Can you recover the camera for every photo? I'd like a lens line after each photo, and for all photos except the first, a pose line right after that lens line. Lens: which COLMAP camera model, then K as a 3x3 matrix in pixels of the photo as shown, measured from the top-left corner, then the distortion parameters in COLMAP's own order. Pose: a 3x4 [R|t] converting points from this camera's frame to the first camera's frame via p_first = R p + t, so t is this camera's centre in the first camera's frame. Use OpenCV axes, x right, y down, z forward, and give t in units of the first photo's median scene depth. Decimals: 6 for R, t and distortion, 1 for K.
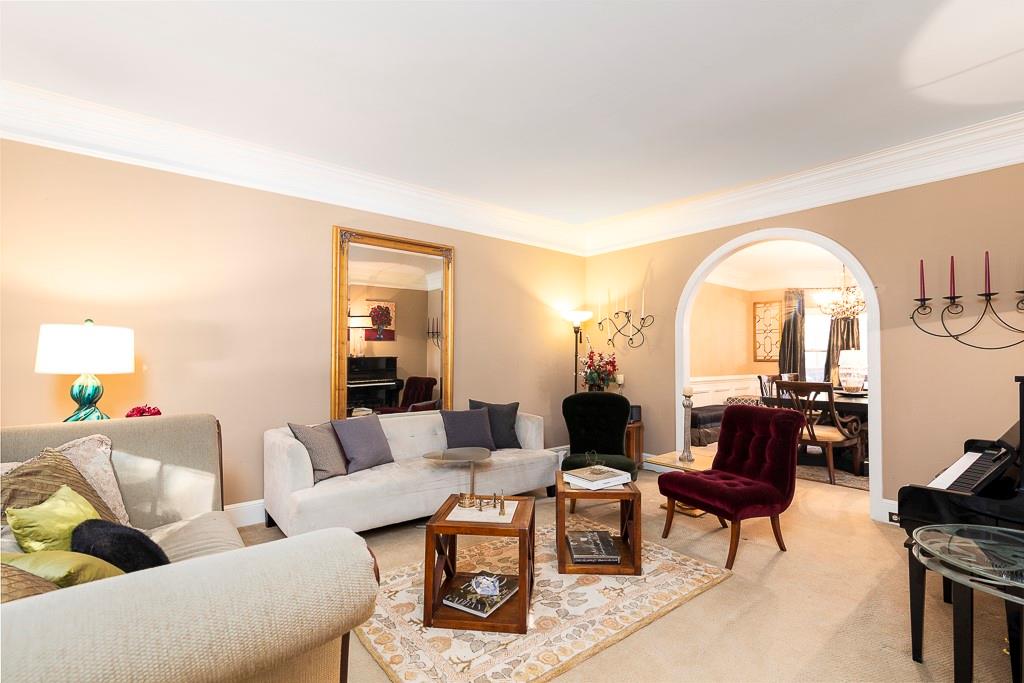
lens RADIAL K [[462.3, 0, 507.9], [0, 462.3, 345.6], [0, 0, 1]] dist [-0.006146, -0.000623]
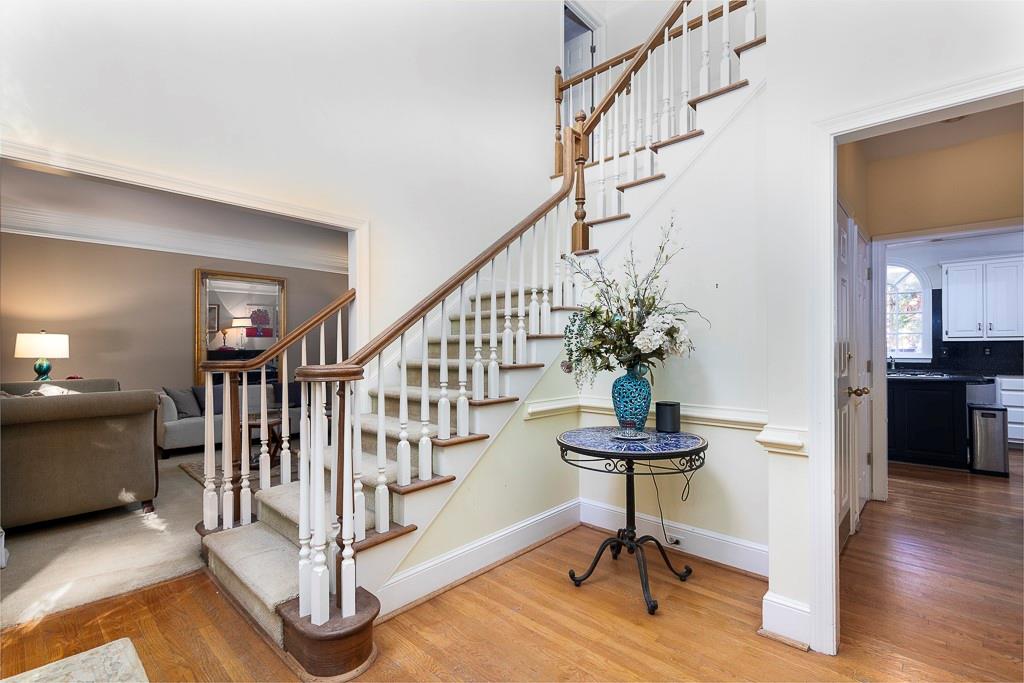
lens RADIAL K [[462.3, 0, 507.9], [0, 462.3, 345.6], [0, 0, 1]] dist [-0.006146, -0.000623]
pose [[0.989498, 0.000603, 0.144546, 0.559638], [-0.002569, 0.999907, 0.013414, -0.016716], [-0.144524, -0.013645, 0.989407, -0.900906]]
